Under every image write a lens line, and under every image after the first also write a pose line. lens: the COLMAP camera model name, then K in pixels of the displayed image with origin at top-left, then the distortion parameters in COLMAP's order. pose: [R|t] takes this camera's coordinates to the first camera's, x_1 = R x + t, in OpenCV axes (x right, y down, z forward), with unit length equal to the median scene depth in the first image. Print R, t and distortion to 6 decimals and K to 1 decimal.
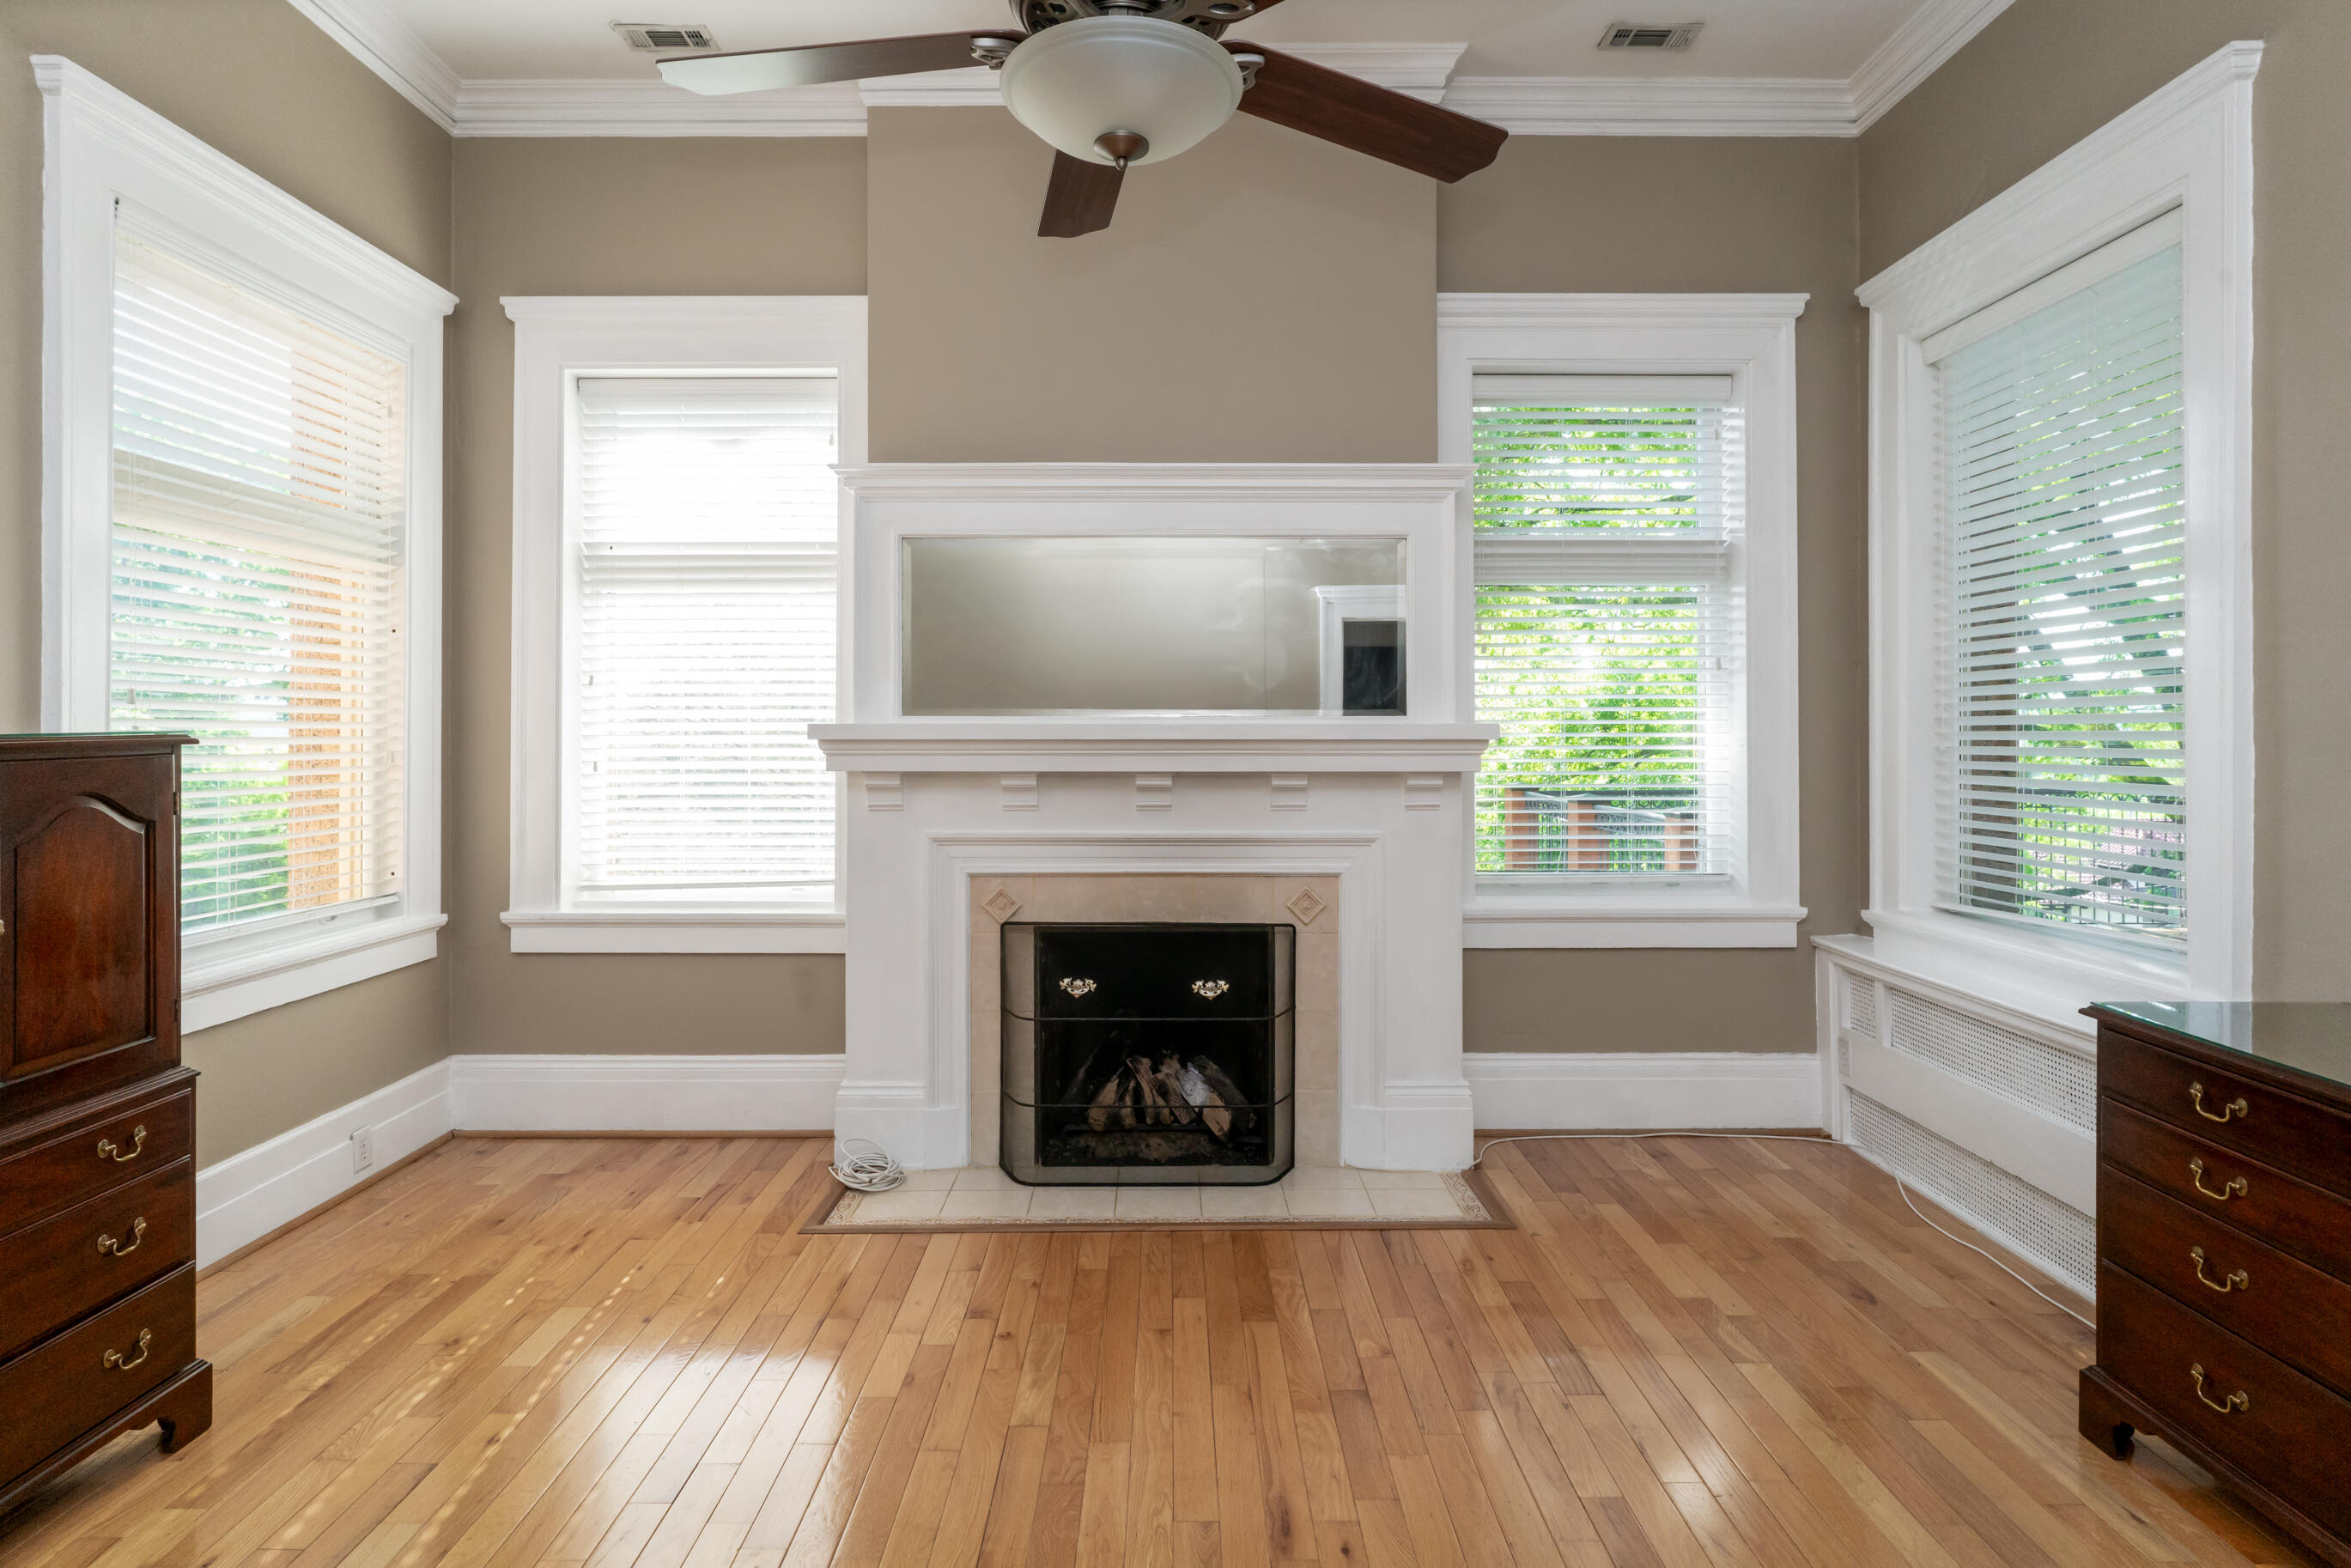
lens RADIAL K [[1218.5, 0, 1170.3], [0, 1218.5, 698.5], [0, 0, 1]] dist [-0.019549, 0.007501]
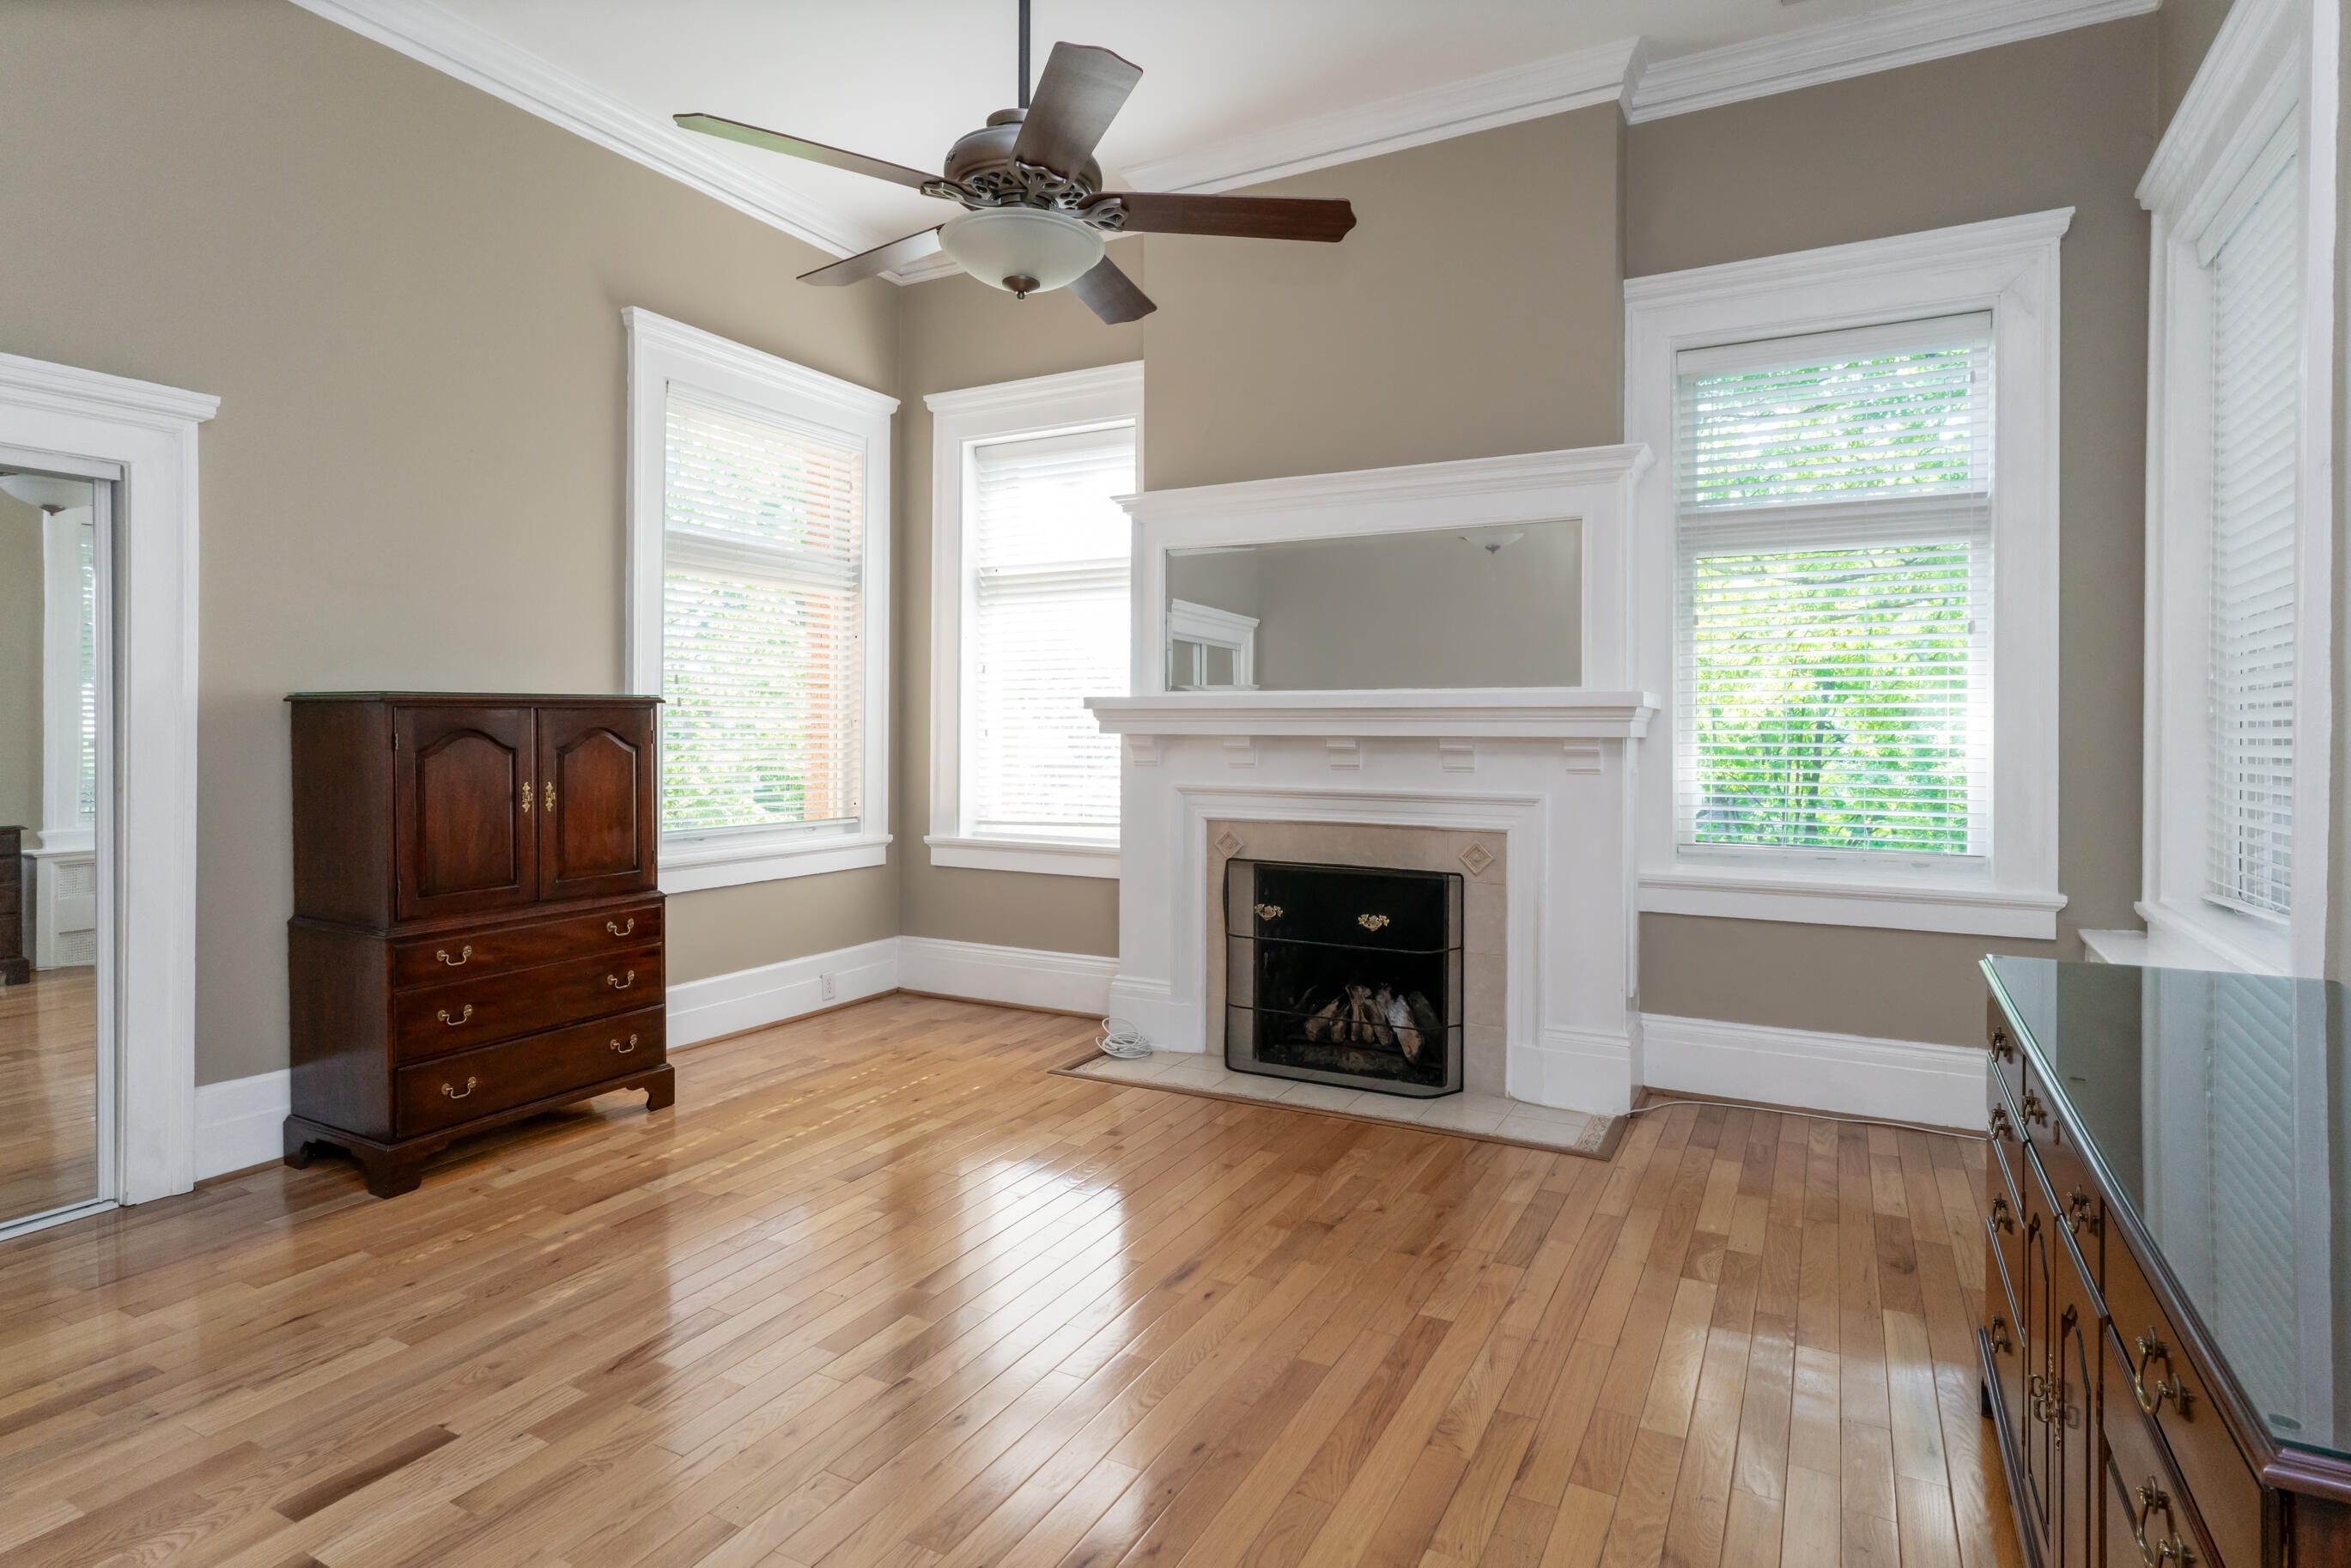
lens RADIAL K [[1218.5, 0, 1170.3], [0, 1218.5, 698.5], [0, 0, 1]] dist [-0.019549, 0.007501]
pose [[0.877363, -0.008254, -0.479756, 0.397255], [0.008154, 0.999964, -0.002293, 0.024920], [0.479758, -0.001900, 0.877399, -0.104174]]
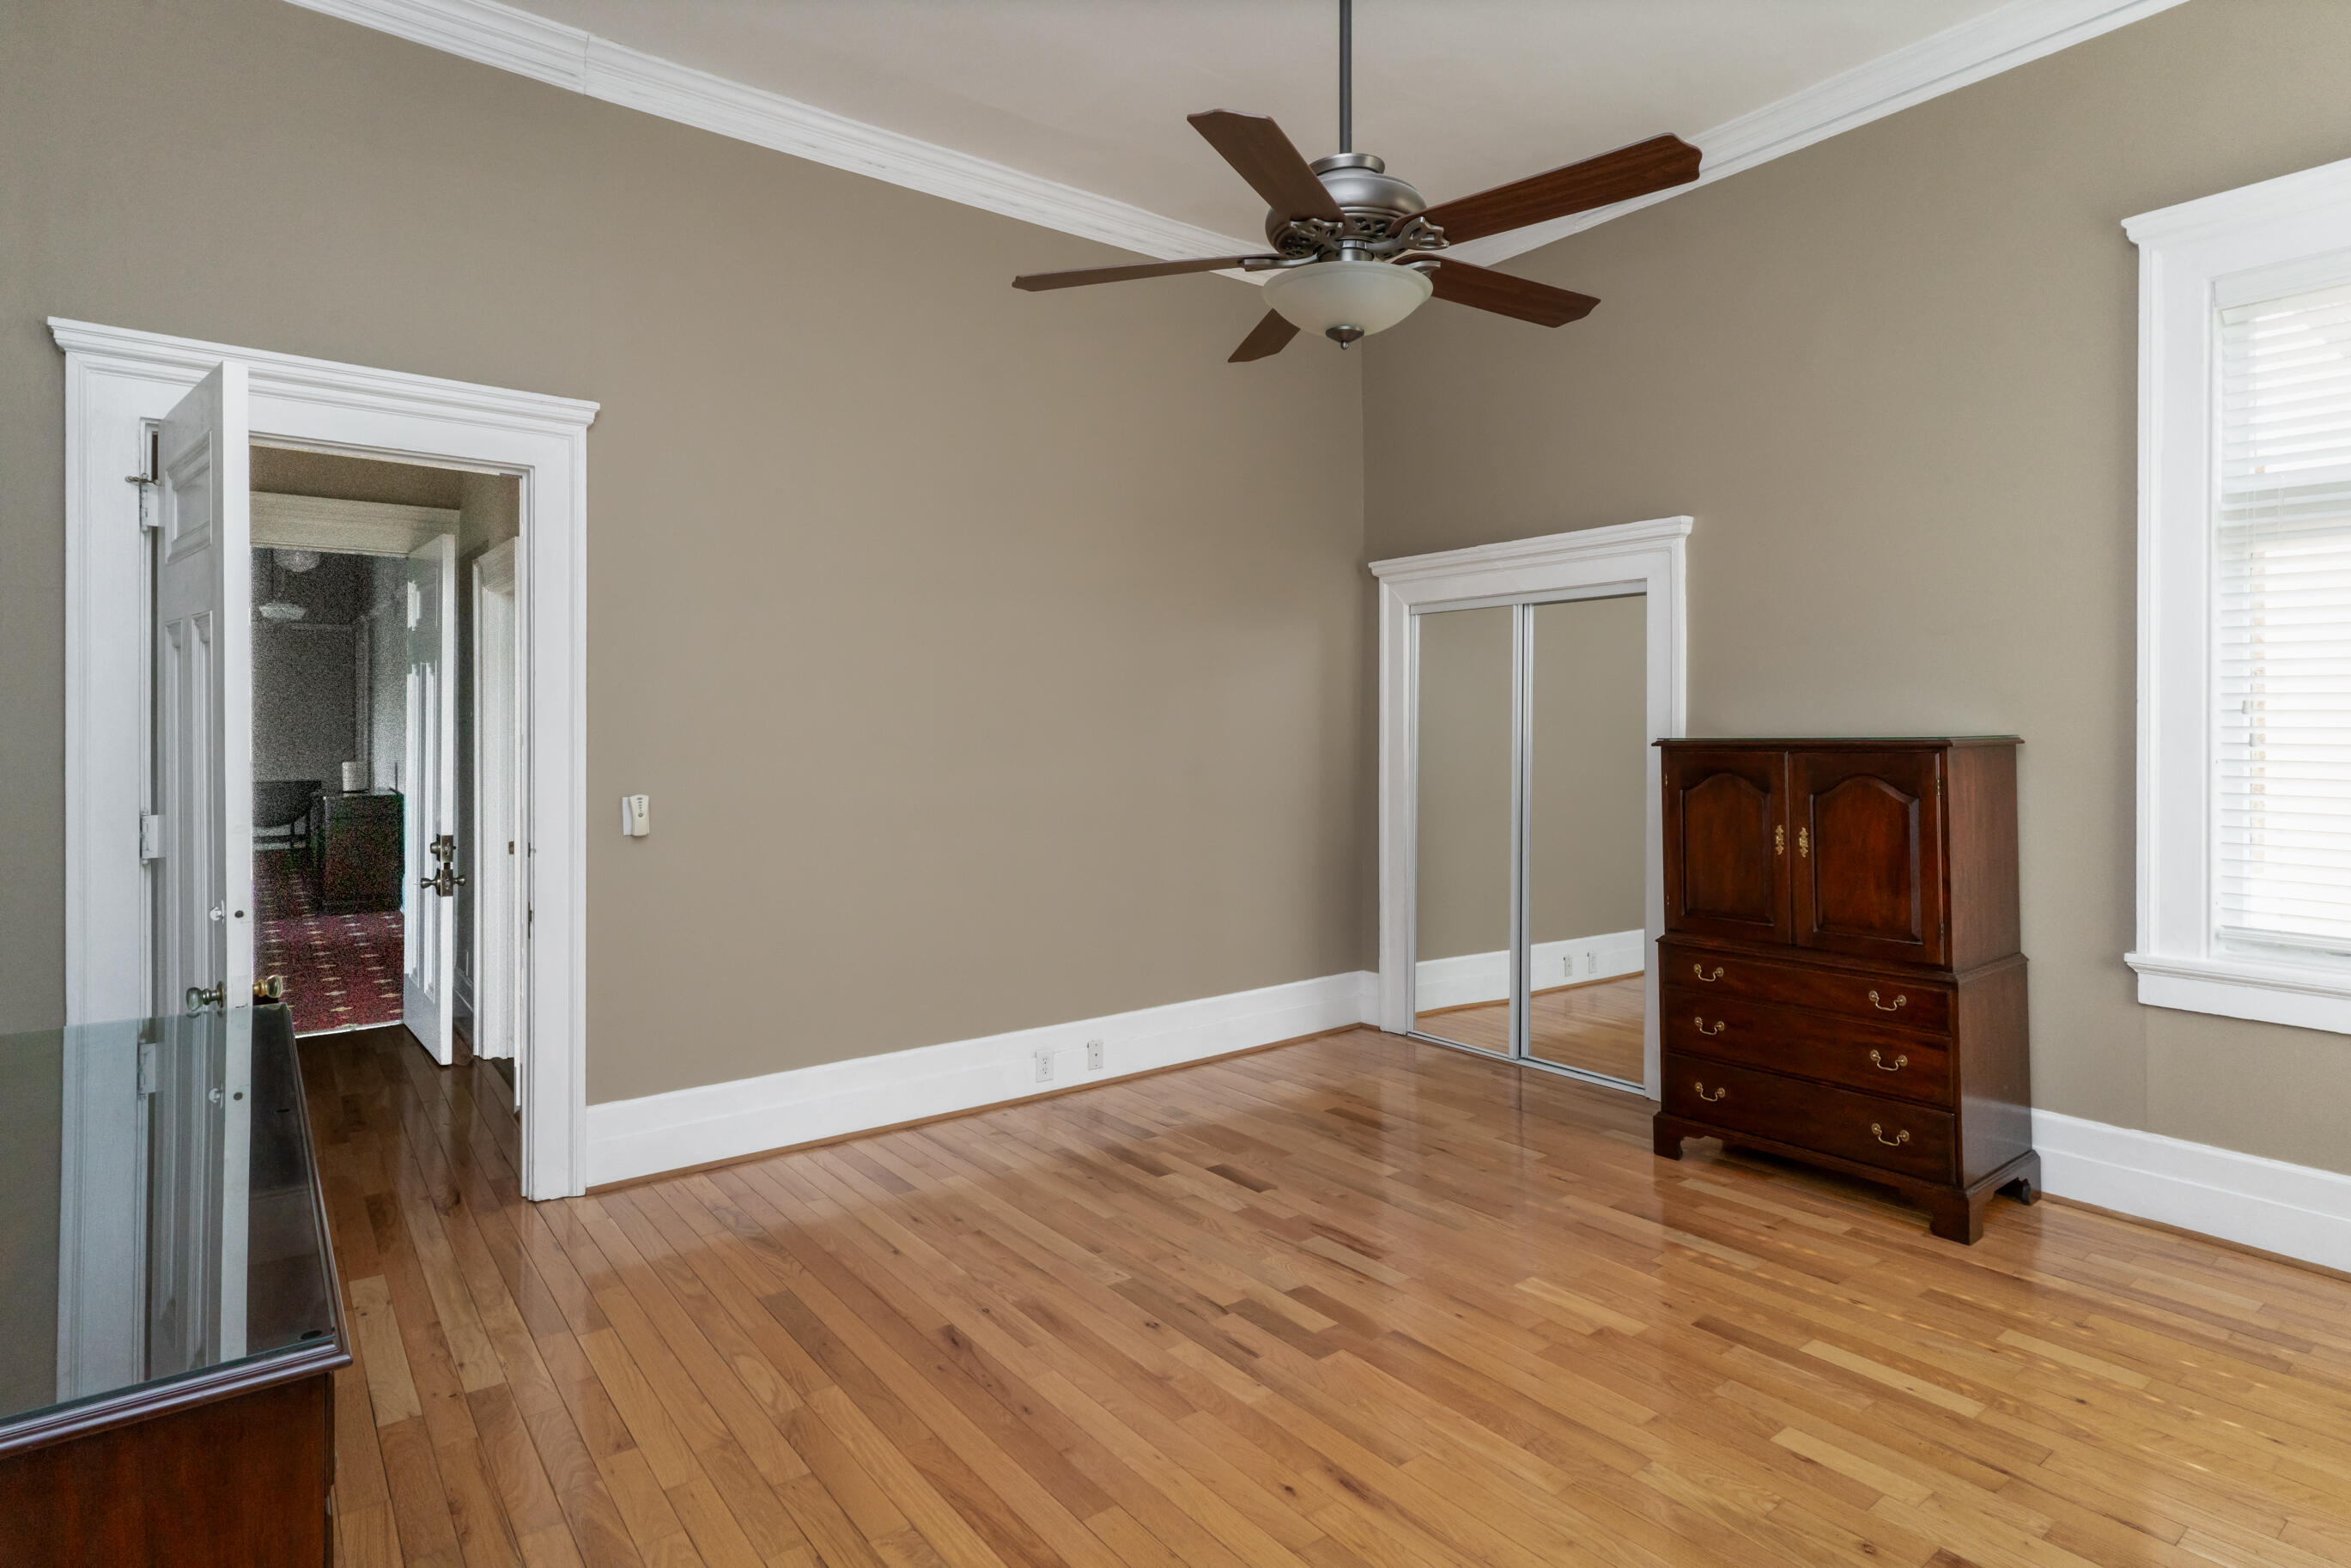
lens RADIAL K [[1239.6, 0, 1163.3], [0, 1239.6, 742.1], [0, 0, 1]] dist [0.000330, 0.000455]
pose [[-0.793835, 0.010816, -0.608037, 0.479676], [0.014887, 0.999888, -0.001649, 0.013181], [0.607951, -0.010361, -0.793907, 0.961393]]
